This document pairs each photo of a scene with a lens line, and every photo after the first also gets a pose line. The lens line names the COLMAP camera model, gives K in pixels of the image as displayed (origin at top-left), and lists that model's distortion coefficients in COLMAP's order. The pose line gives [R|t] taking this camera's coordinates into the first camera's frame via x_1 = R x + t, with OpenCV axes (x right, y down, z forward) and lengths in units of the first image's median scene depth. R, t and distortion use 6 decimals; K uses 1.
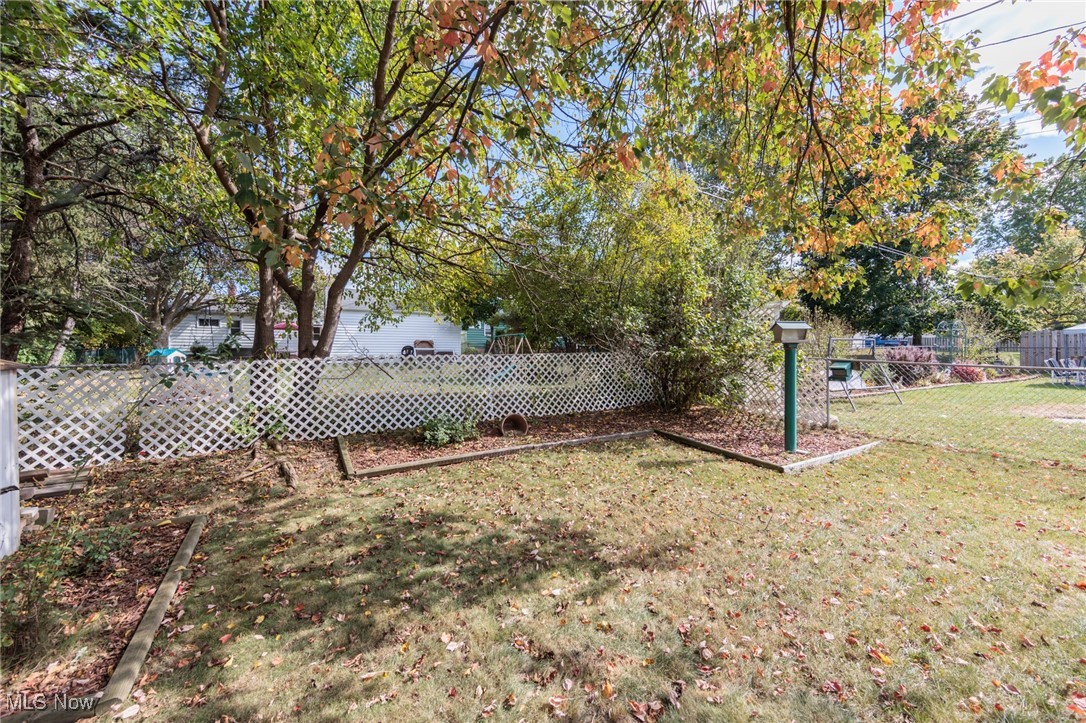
lens RADIAL K [[428.6, 0, 543.1], [0, 428.6, 358.0], [0, 0, 1]] dist [-0.002035, -0.000295]
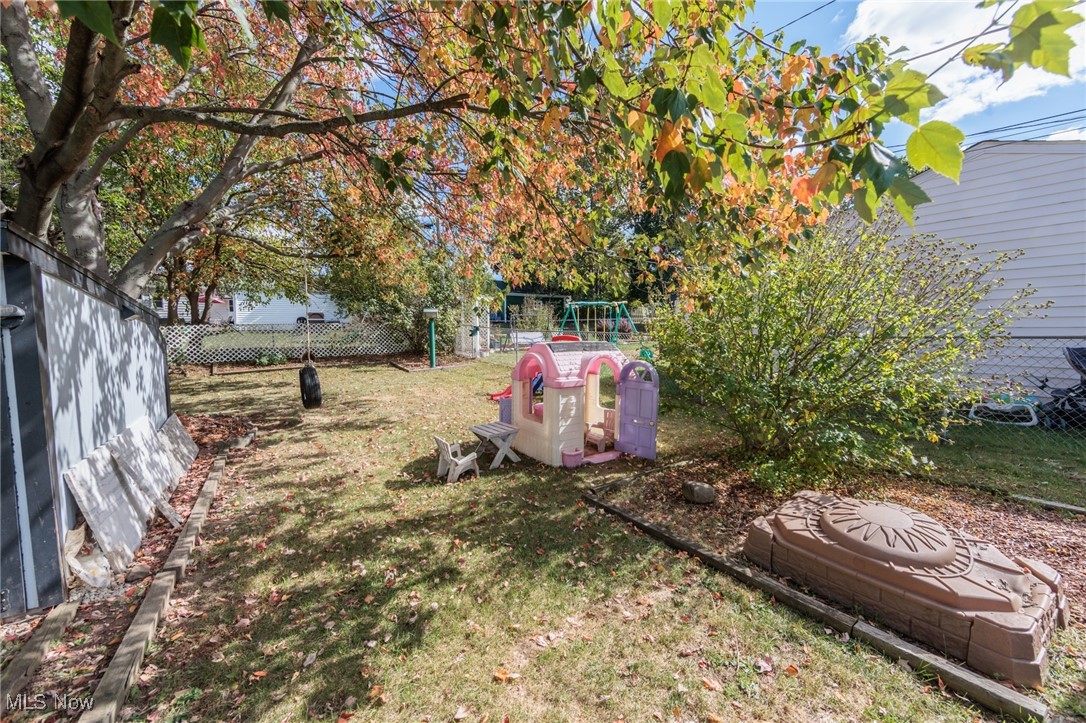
lens RADIAL K [[428.6, 0, 542.1], [0, 428.6, 358.1], [0, 0, 1]] dist [-0.002035, -0.000295]
pose [[0.993049, -0.007105, 0.117489, 0.779471], [-0.001207, 0.997509, 0.070523, 0.011476], [-0.117698, -0.070175, 0.990567, -1.127192]]
